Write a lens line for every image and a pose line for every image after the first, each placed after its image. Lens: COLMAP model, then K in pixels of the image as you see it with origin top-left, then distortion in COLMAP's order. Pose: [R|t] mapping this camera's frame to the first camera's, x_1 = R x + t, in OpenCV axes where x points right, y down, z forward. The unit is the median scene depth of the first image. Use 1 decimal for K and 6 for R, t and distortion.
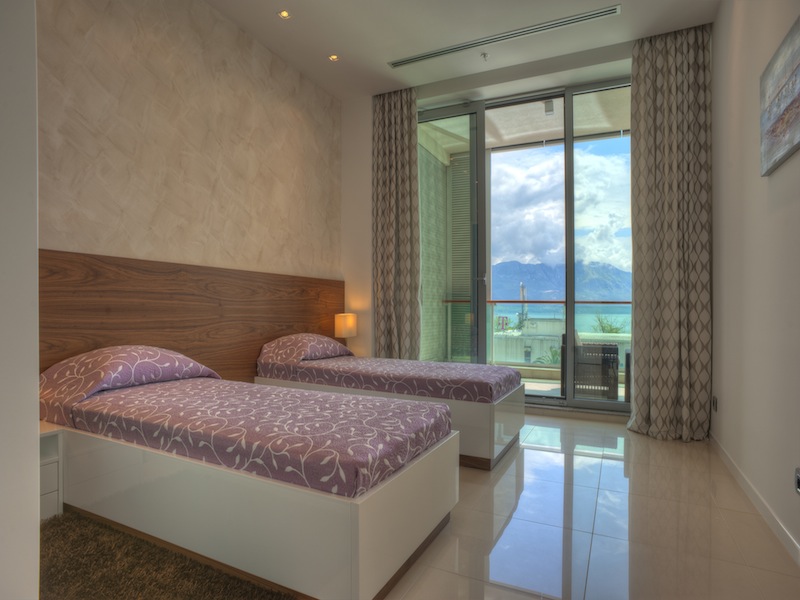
lens RADIAL K [[449.9, 0, 400.0], [0, 449.9, 300.0], [0, 0, 1]] dist [-0.000731, -0.000052]
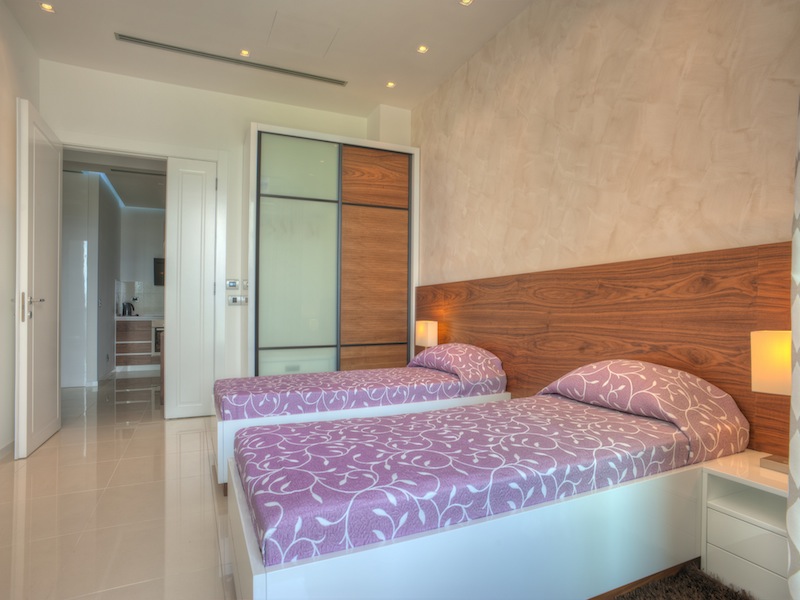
lens RADIAL K [[449.9, 0, 400.0], [0, 449.9, 300.0], [0, 0, 1]] dist [-0.000731, -0.000052]
pose [[-0.601636, -0.035391, -0.797986, 0.493999], [0.011381, 0.998537, -0.052867, 0.030410], [0.798689, -0.040889, -0.600353, 1.341828]]
